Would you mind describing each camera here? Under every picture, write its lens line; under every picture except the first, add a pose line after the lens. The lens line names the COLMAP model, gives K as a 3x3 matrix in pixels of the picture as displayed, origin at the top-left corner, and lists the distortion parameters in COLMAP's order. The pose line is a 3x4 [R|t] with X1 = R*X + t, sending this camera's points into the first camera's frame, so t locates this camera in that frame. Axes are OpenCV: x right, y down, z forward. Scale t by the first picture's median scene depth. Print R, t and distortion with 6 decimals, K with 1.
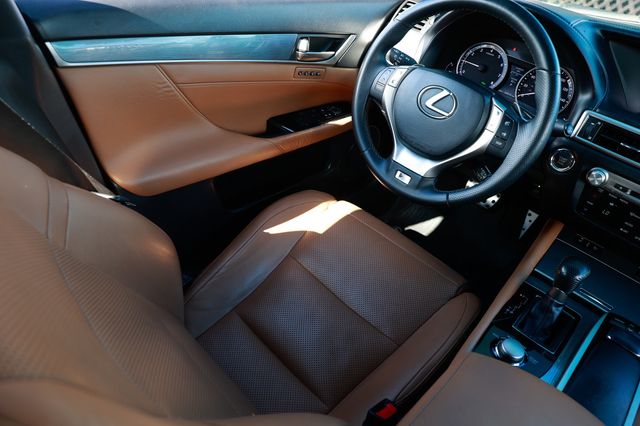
lens RADIAL K [[439.0, 0, 320.0], [0, 439.0, 213.0], [0, 0, 1]] dist [-0.113354, 0.107589]
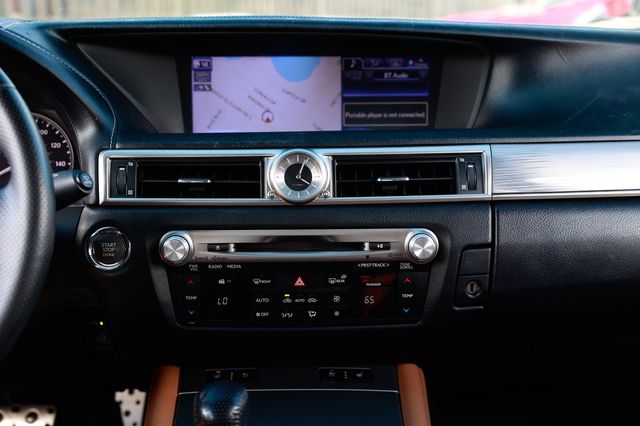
lens RADIAL K [[931.8, 0, 320.0], [0, 931.8, 213.0], [0, 0, 1]] dist [0.117414, 0.067021]
pose [[0.687133, -0.298470, 0.662393, -0.004166], [0.517736, 0.840783, -0.158221, 0.163770], [-0.509704, 0.451663, 0.732258, 0.006988]]
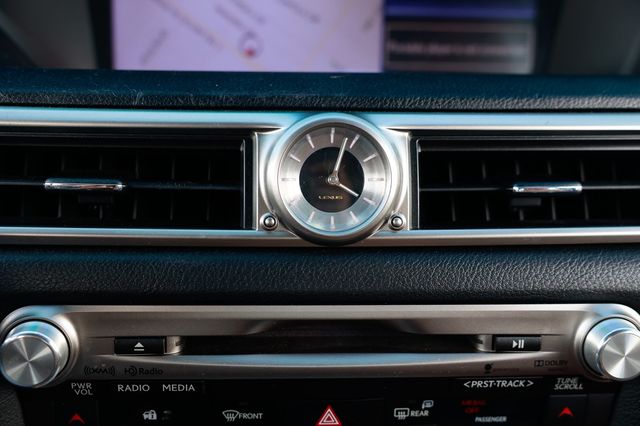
lens RADIAL K [[805.1, 0, 320.0], [0, 805.1, 213.0], [0, 0, 1]] dist [0.028961, 0.025352]
pose [[0.656008, -0.336627, 0.675527, 0.482565], [0.506764, 0.859728, -0.063705, -0.041731], [-0.559324, 0.384124, 0.734578, 0.572758]]
